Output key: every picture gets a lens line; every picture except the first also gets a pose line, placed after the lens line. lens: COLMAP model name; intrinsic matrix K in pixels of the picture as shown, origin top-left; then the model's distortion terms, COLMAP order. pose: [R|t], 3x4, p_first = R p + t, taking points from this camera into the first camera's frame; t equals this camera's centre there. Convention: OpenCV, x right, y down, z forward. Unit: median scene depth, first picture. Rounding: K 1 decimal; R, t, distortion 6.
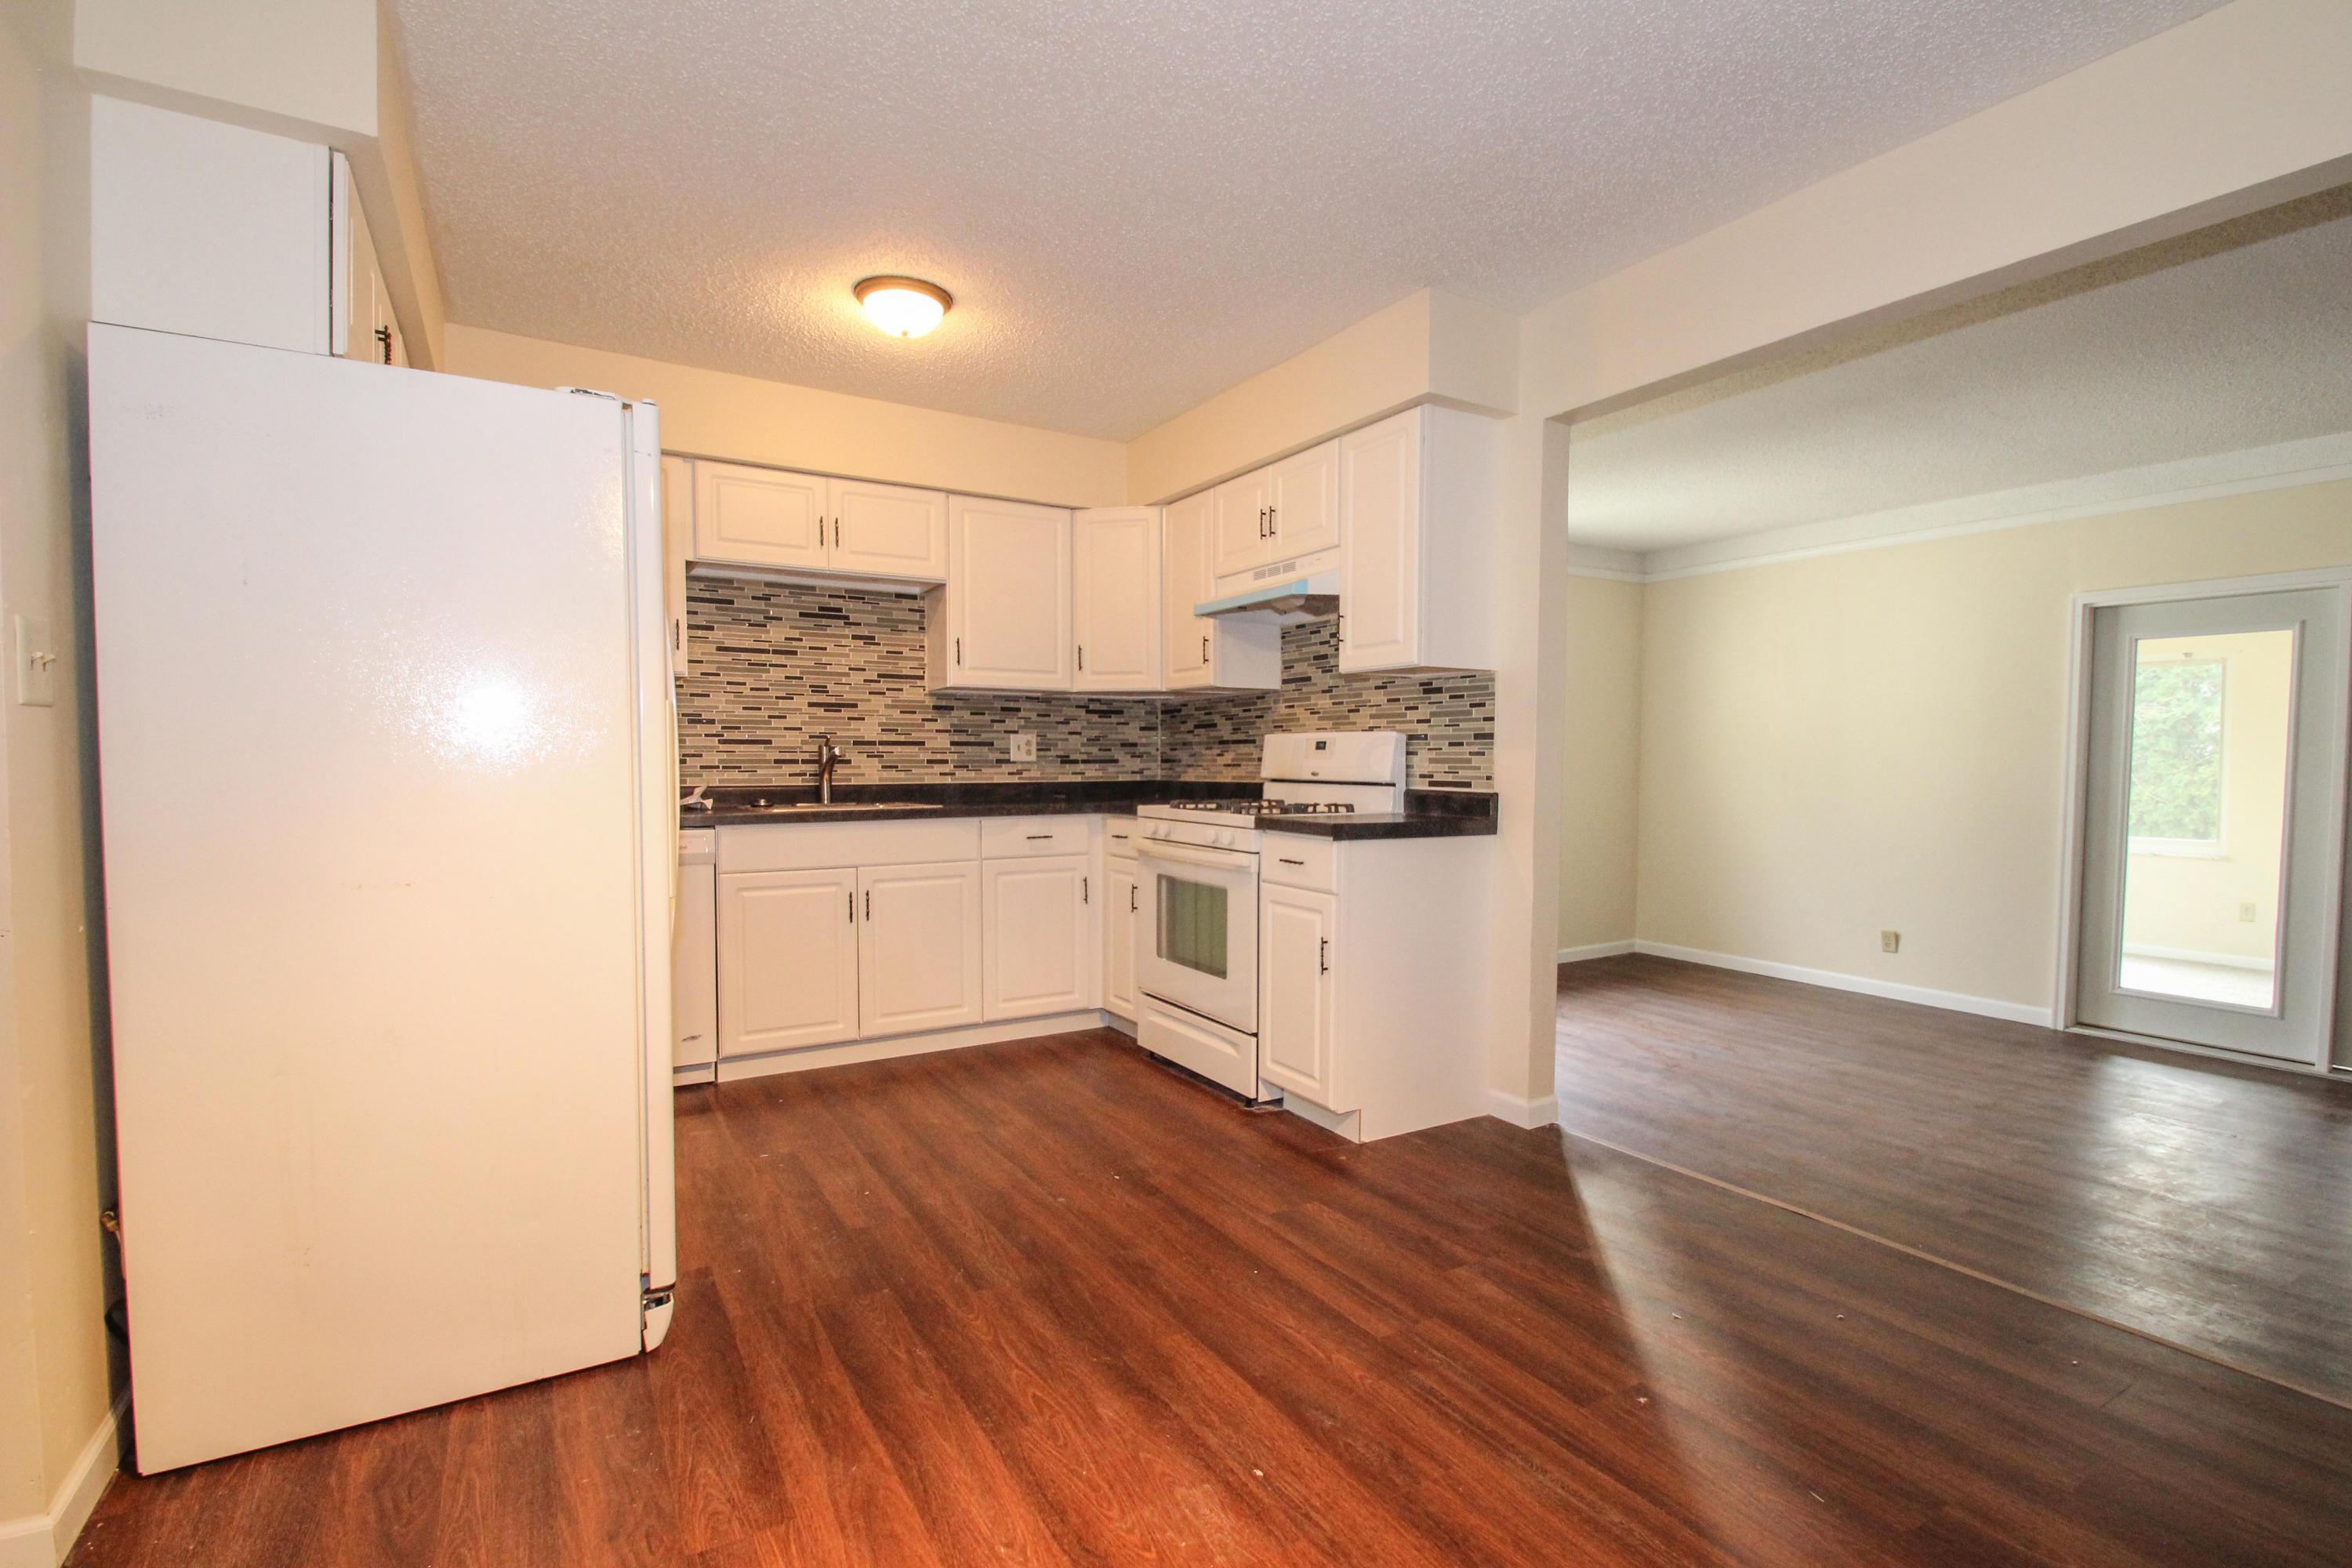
lens RADIAL K [[1100.3, 0, 1196.6], [0, 1100.3, 815.1], [0, 0, 1]] dist [-0.001189, -0.000716]
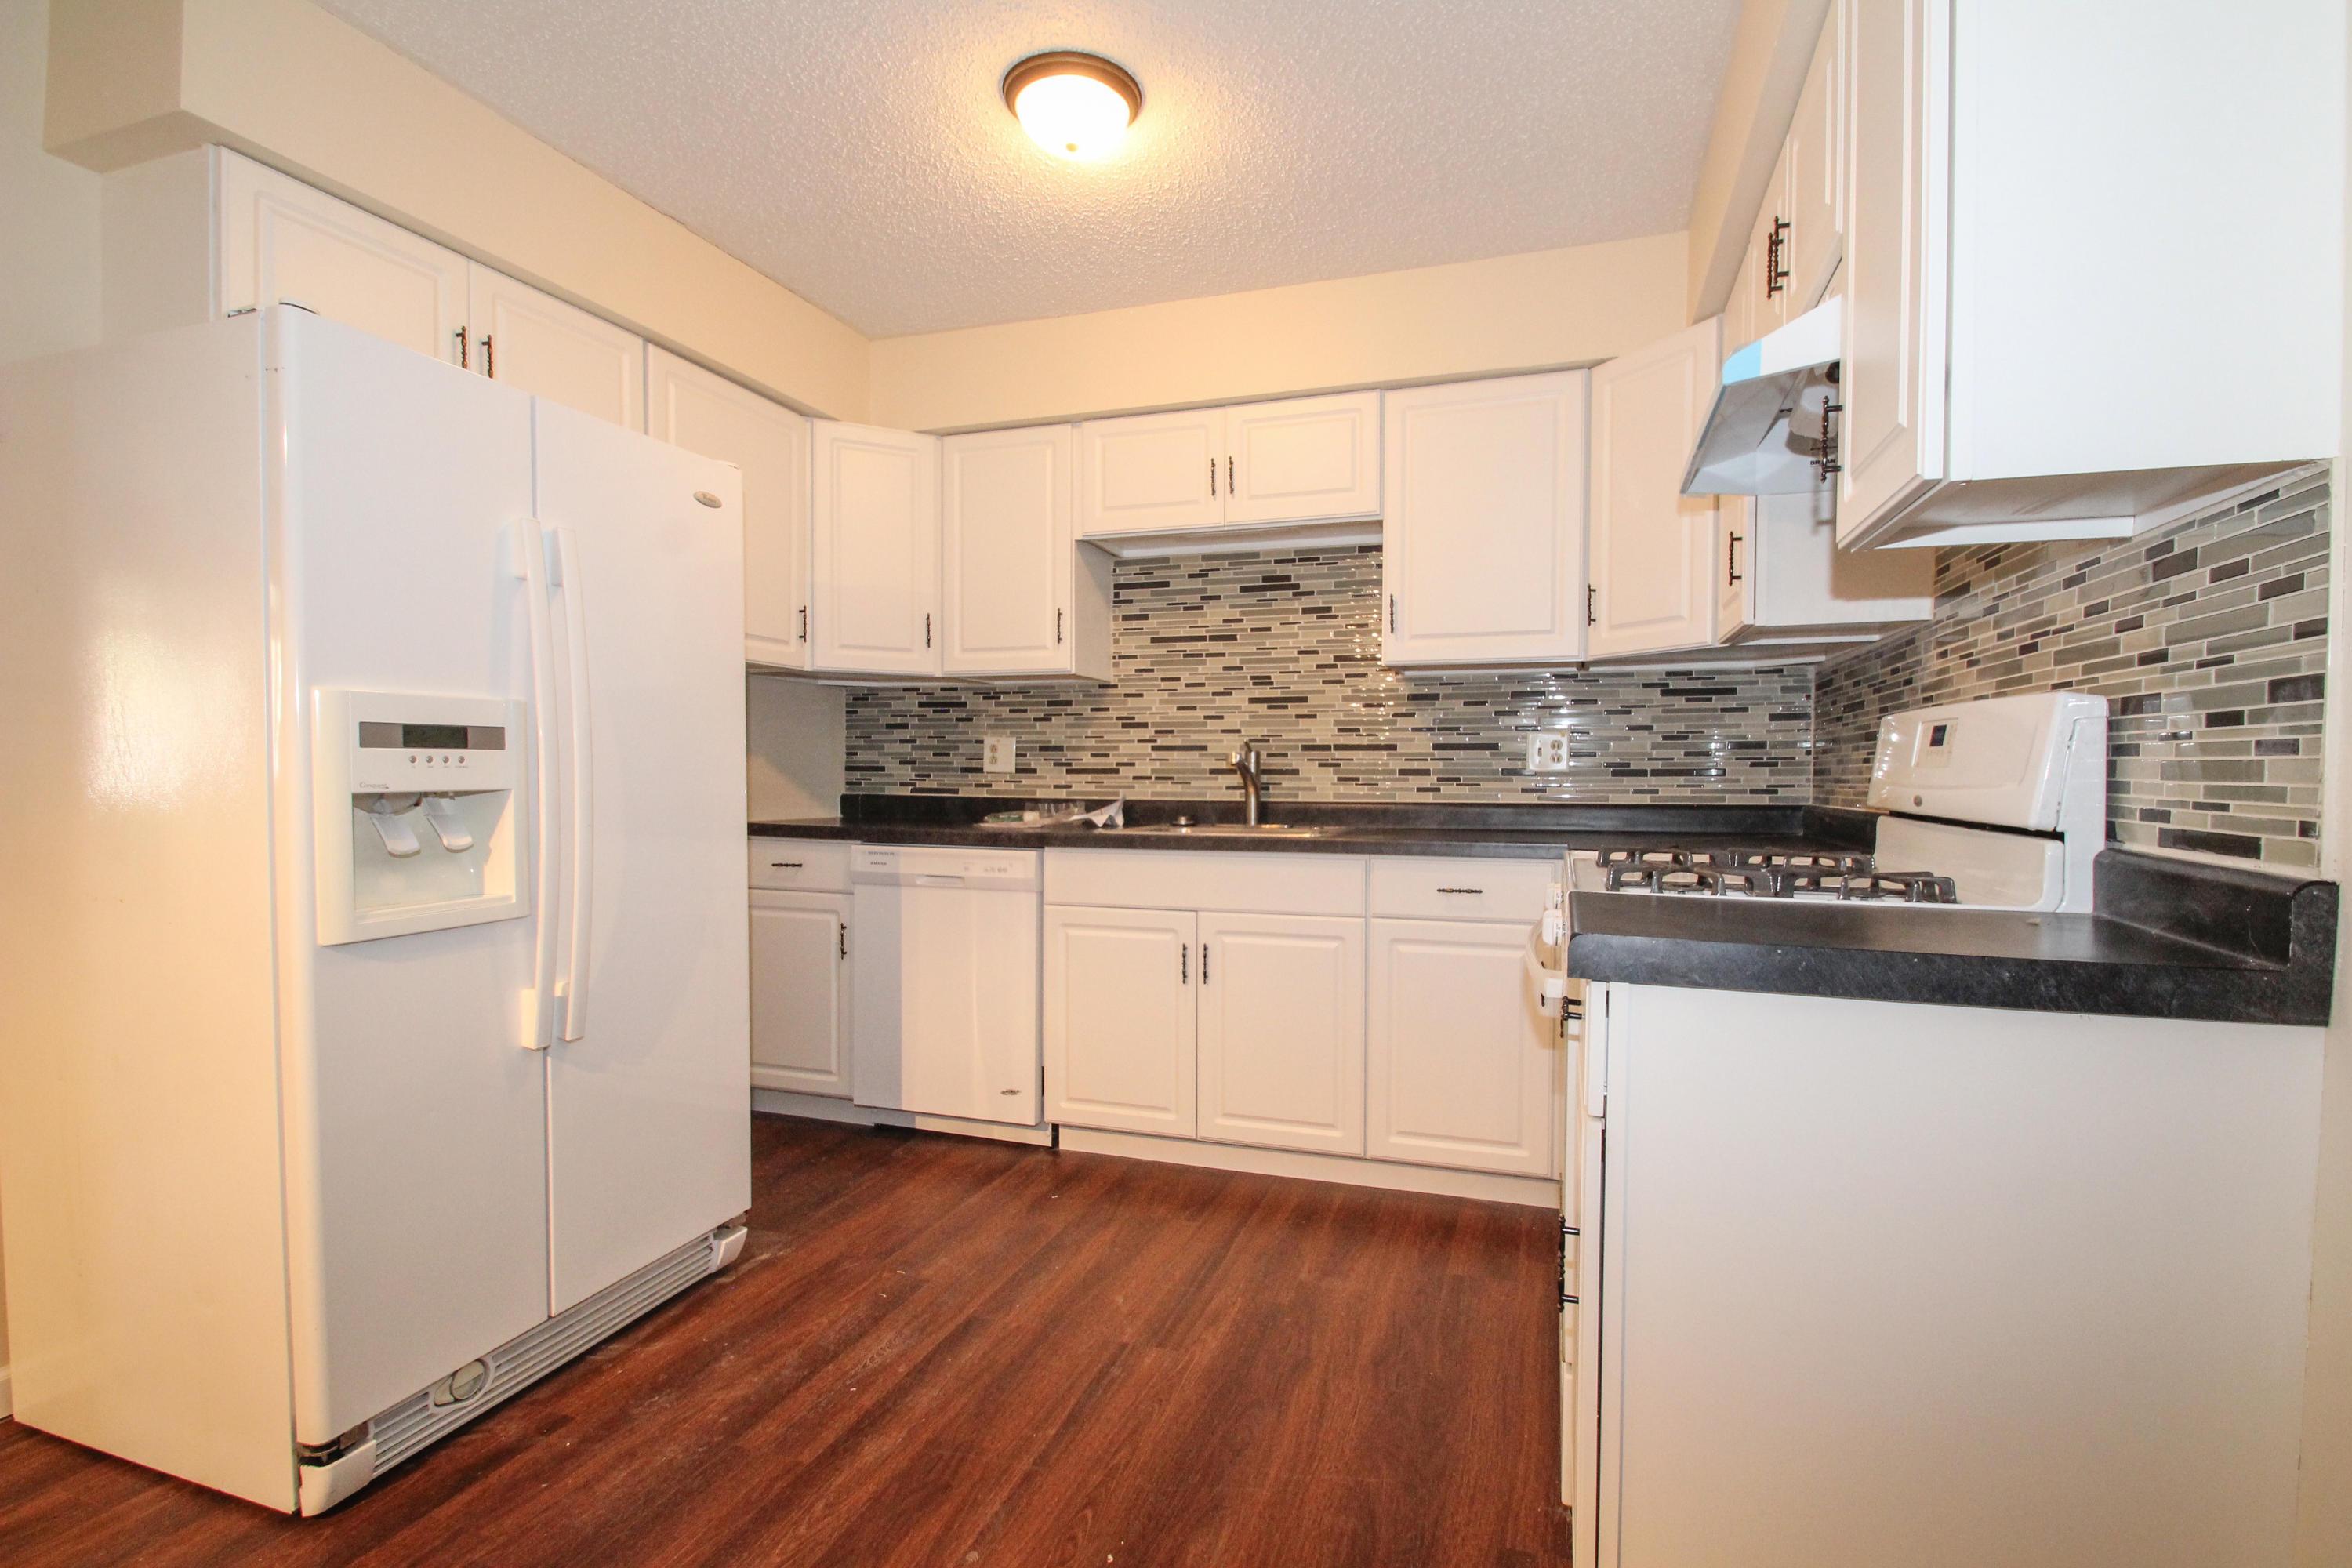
lens RADIAL K [[1099.4, 0, 1181.3], [0, 1099.4, 797.4], [0, 0, 1]] dist [-0.000970, -0.000595]
pose [[0.638264, 0.019762, -0.769564, 0.234879], [-0.040906, 0.999129, -0.008269, -0.021638], [0.768730, 0.036757, 0.638517, 0.457407]]
